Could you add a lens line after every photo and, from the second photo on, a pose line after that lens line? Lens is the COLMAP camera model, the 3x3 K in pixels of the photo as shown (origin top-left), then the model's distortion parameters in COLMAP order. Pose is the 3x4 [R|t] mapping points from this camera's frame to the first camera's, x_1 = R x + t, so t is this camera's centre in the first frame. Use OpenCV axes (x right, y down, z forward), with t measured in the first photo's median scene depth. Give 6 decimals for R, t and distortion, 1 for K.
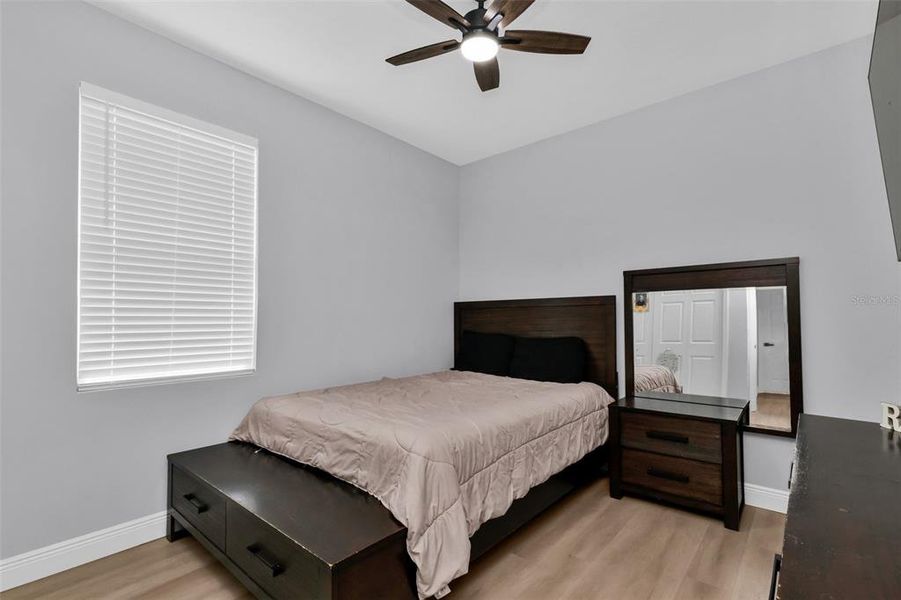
lens RADIAL K [[403.8, 0, 452.4], [0, 403.8, 307.1], [0, 0, 1]] dist [-0.000336, -0.000005]
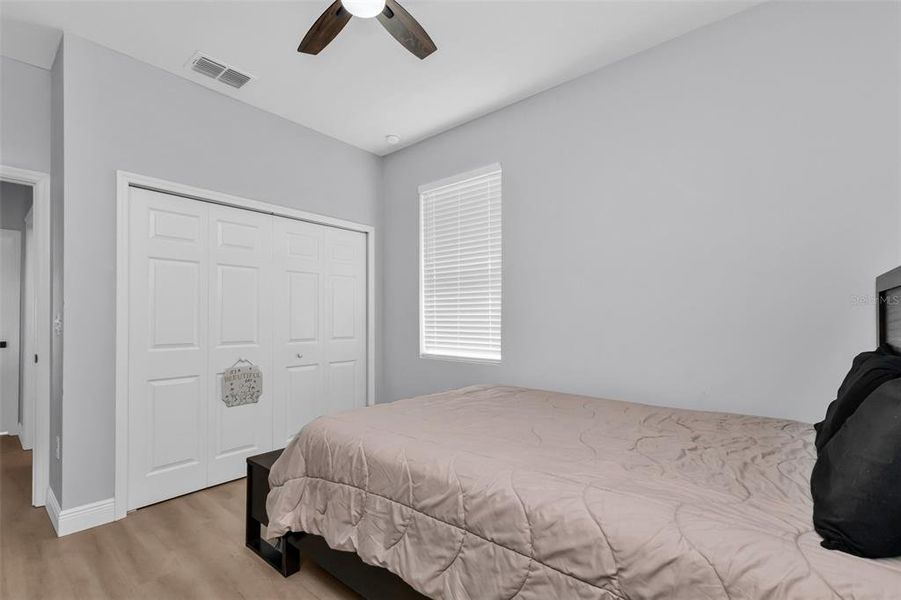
lens RADIAL K [[403.8, 0, 451.8], [0, 403.8, 307.5], [0, 0, 1]] dist [-0.000336, -0.000005]
pose [[0.005894, -0.013786, -0.999888, 0.850403], [0.039593, 0.999124, -0.013542, 0.014538], [0.999199, -0.039508, 0.006435, 1.063676]]
